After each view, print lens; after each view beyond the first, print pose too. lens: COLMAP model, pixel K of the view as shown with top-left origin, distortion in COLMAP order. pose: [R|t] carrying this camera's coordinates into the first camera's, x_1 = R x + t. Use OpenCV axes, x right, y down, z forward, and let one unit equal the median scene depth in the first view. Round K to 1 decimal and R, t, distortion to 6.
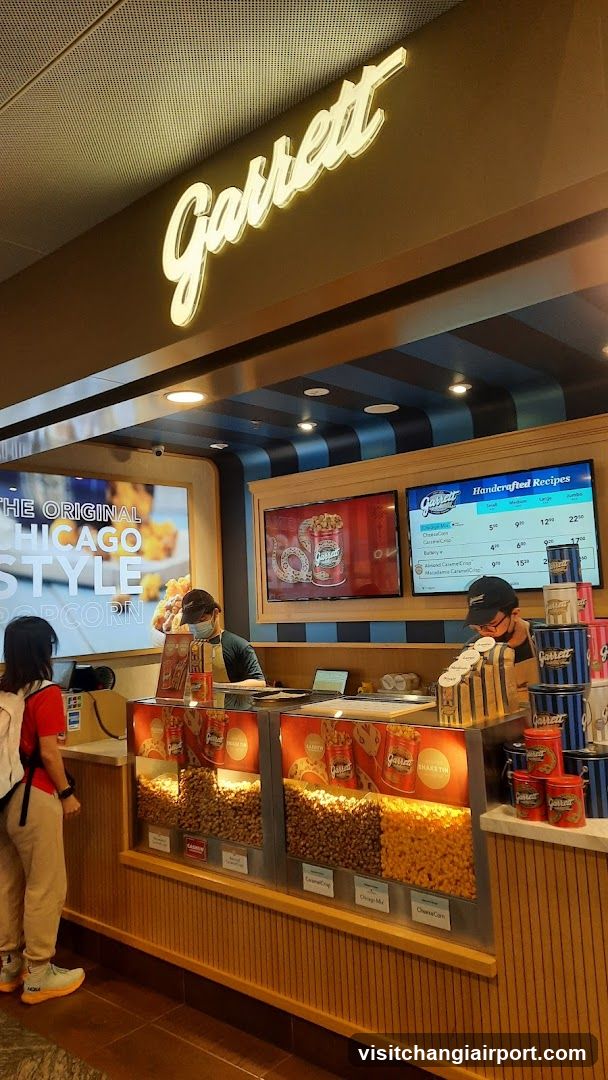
lens RADIAL K [[787.5, 0, 311.3], [0, 787.5, 538.1], [0, 0, 1]] dist [0.030407, -0.000395]
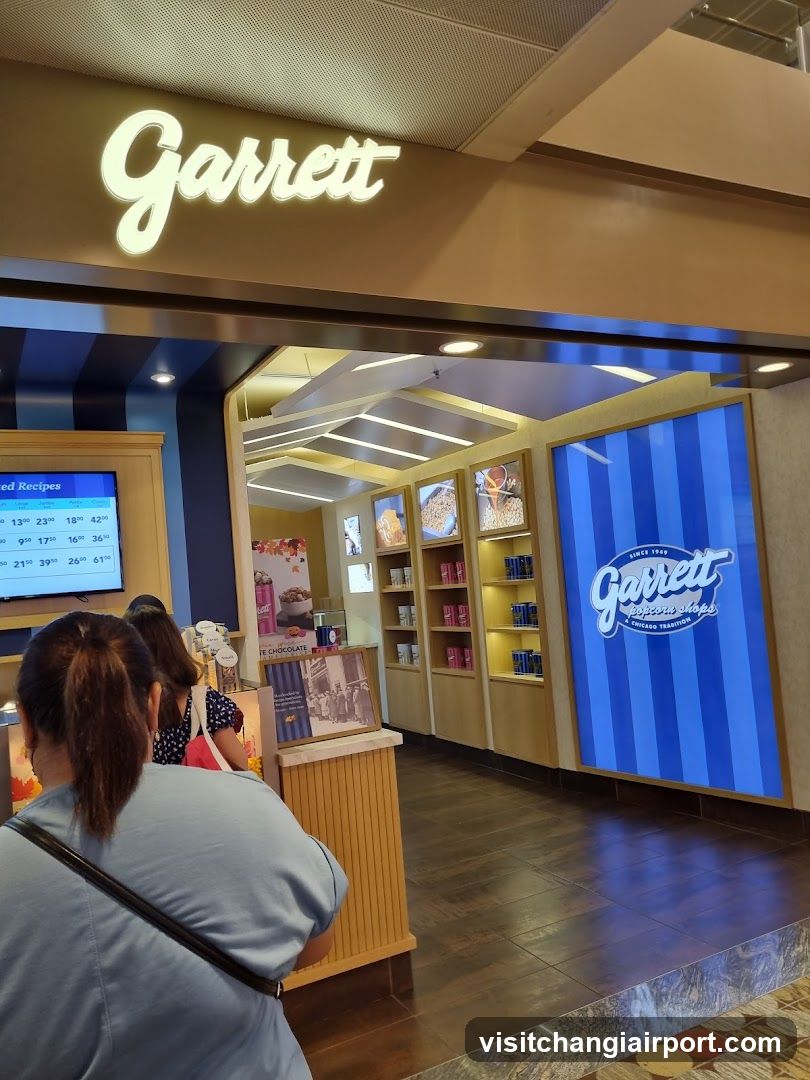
lens RADIAL K [[813.0, 0, 398.7], [0, 813.0, 545.9], [0, 0, 1]] dist [0.051162, -0.001756]
pose [[0.361473, 0.055943, 0.930703, -0.453238], [-0.005424, 0.998308, -0.057899, 0.054526], [-0.932367, 0.015881, 0.361165, 0.201546]]
